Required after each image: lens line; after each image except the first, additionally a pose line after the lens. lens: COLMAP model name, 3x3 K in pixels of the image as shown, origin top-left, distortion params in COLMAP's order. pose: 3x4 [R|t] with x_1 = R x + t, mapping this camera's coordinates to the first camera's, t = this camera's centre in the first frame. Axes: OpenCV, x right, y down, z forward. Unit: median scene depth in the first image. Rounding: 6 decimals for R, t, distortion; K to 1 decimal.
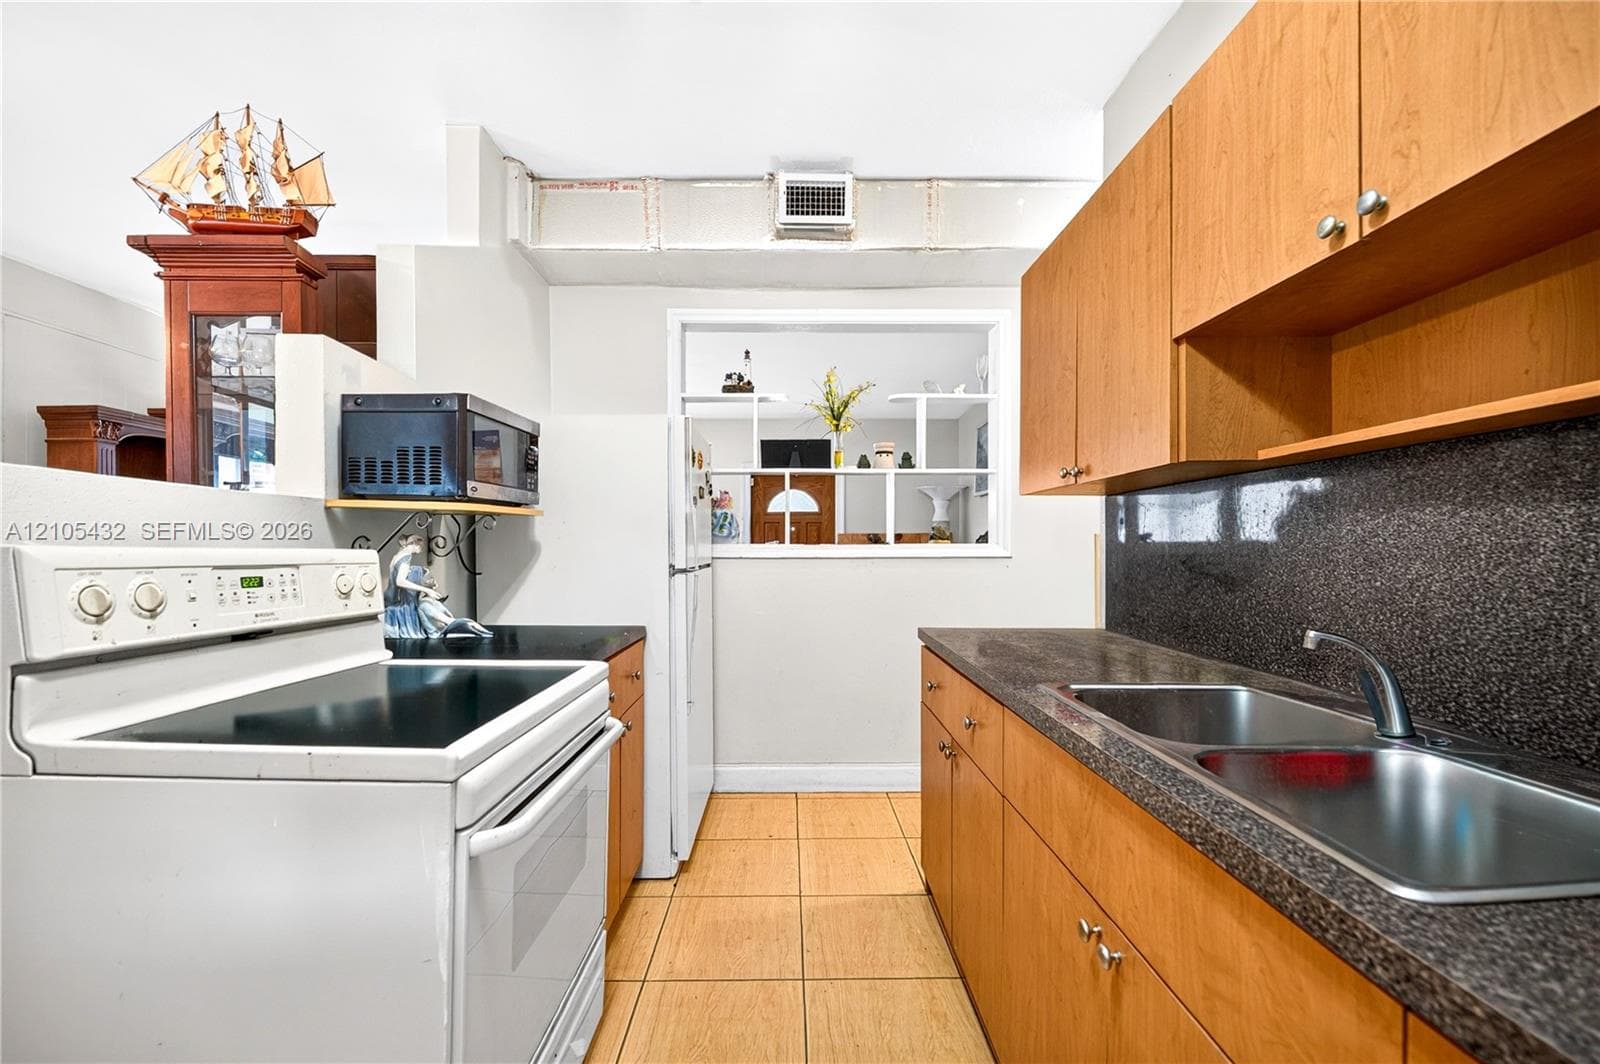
lens RADIAL K [[662.9, 0, 800.0], [0, 662.9, 532.0], [0, 0, 1]] dist [0.017150, -0.009535]
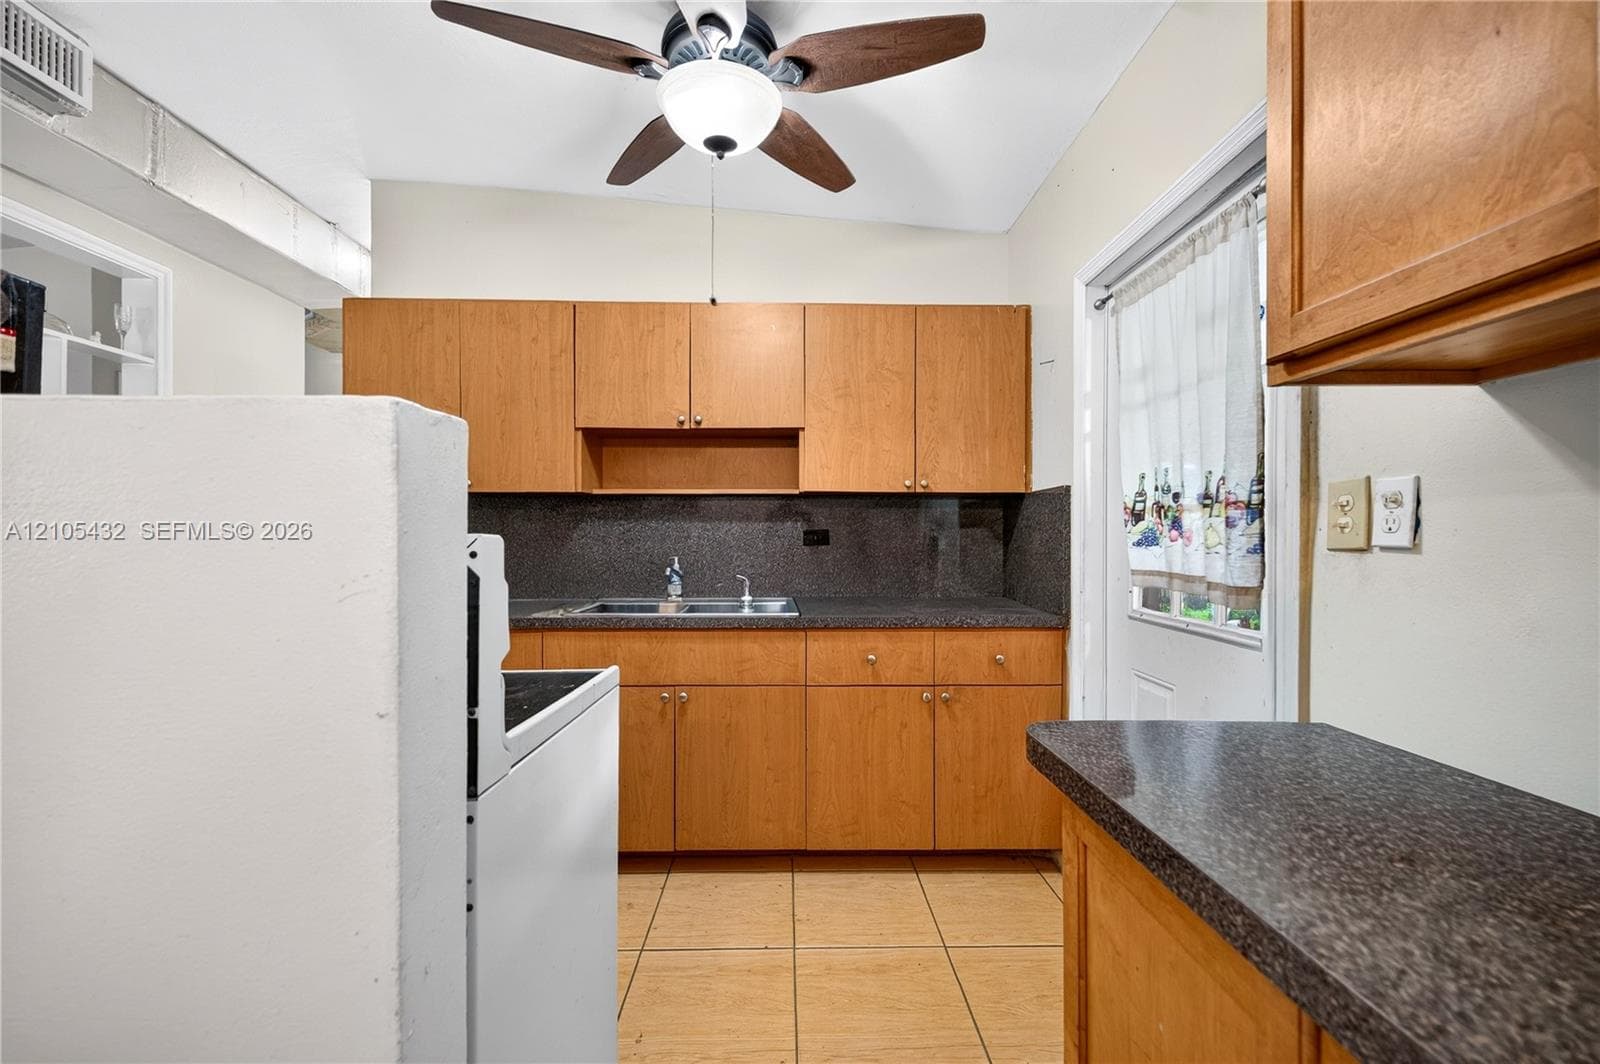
lens RADIAL K [[662.9, 0, 800.0], [0, 662.9, 532.0], [0, 0, 1]] dist [0.017150, -0.009535]
pose [[-0.013675, 0.005075, 0.999894, -1.357141], [-0.020215, 0.999781, -0.005351, 0.006972], [-0.999702, -0.020286, -0.013569, 0.374321]]
